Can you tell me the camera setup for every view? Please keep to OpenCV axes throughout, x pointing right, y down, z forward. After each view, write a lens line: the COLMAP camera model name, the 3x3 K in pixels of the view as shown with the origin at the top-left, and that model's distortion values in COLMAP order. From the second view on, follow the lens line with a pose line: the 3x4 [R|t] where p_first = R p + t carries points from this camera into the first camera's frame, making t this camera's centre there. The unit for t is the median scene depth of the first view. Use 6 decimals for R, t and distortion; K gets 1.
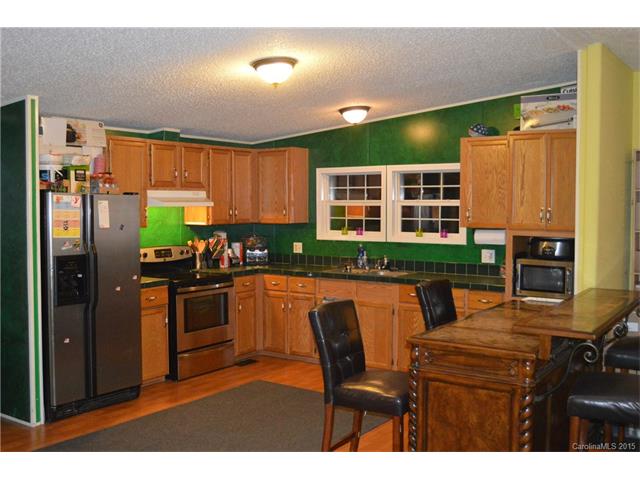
lens RADIAL K [[673.3, 0, 318.5], [0, 673.3, 237.4], [0, 0, 1]] dist [0.014070, 0.000000]
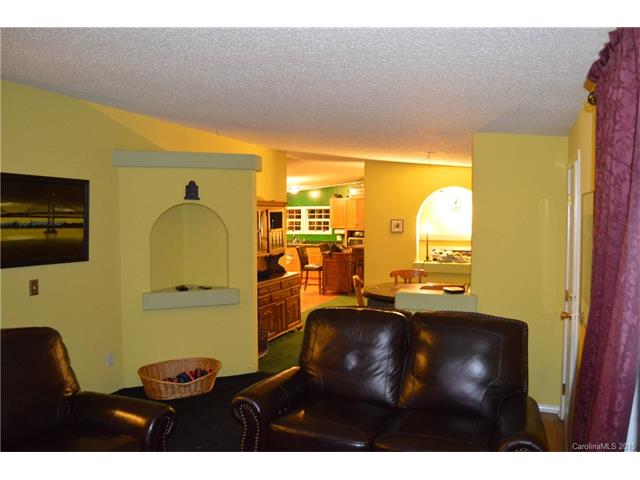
lens RADIAL K [[516.6, 0, 320.0], [0, 516.6, 241.2], [0, 0, 1]] dist [-0.063357, 0.013781]
pose [[0.975788, -0.002414, 0.218707, -0.310050], [0.008137, 0.999648, -0.025269, 0.094154], [-0.218568, 0.026436, 0.975463, -1.135739]]
